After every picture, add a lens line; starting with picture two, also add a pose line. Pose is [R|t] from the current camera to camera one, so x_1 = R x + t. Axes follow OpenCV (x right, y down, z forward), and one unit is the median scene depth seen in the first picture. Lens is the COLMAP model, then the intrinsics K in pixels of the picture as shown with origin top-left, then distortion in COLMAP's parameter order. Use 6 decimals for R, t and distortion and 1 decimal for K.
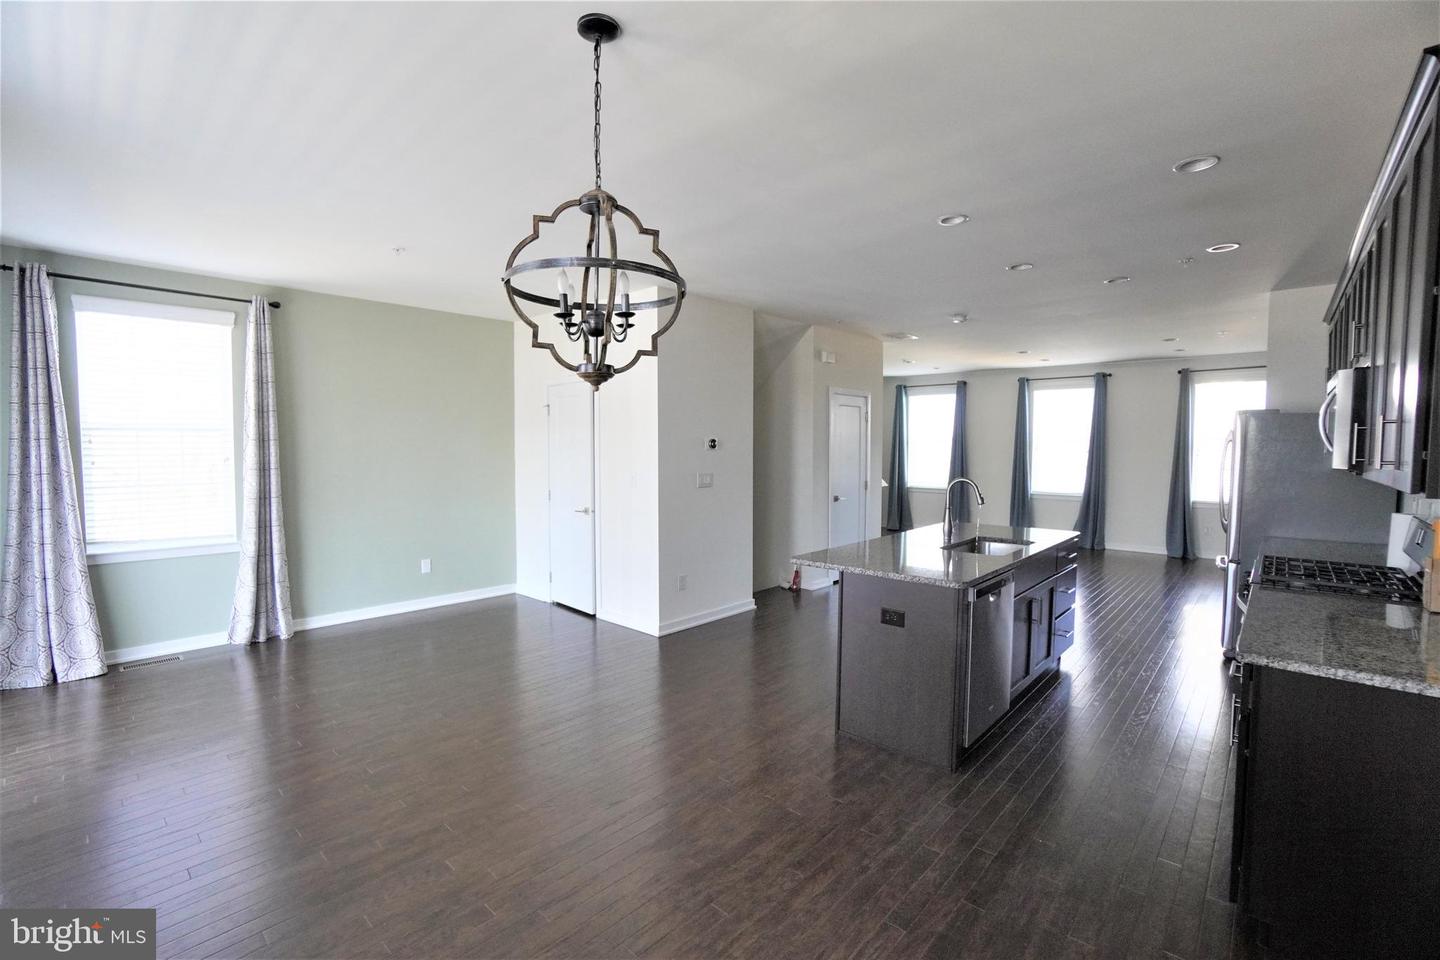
lens RADIAL K [[641.0, 0, 709.3], [0, 641.0, 477.5], [0, 0, 1]] dist [-0.062352, 0.022176]
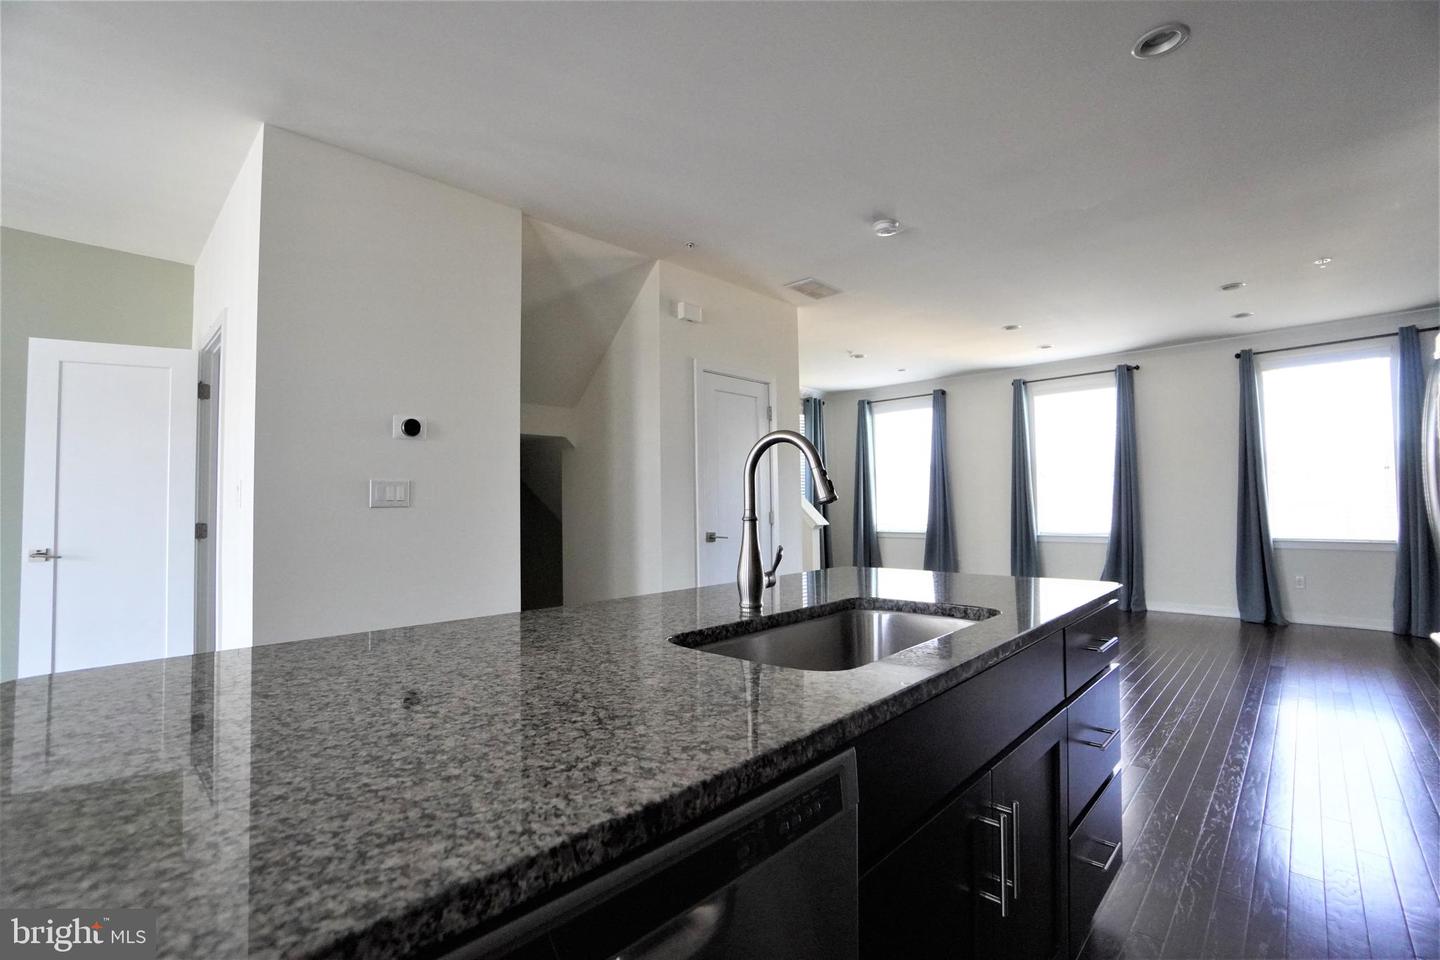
lens RADIAL K [[641.0, 0, 709.3], [0, 641.0, 477.5], [0, 0, 1]] dist [-0.062352, 0.022176]
pose [[0.999627, -0.013909, -0.023508, 0.168034], [0.011605, 0.995367, -0.095447, 0.027480], [0.024727, 0.095138, 0.995157, 0.294583]]
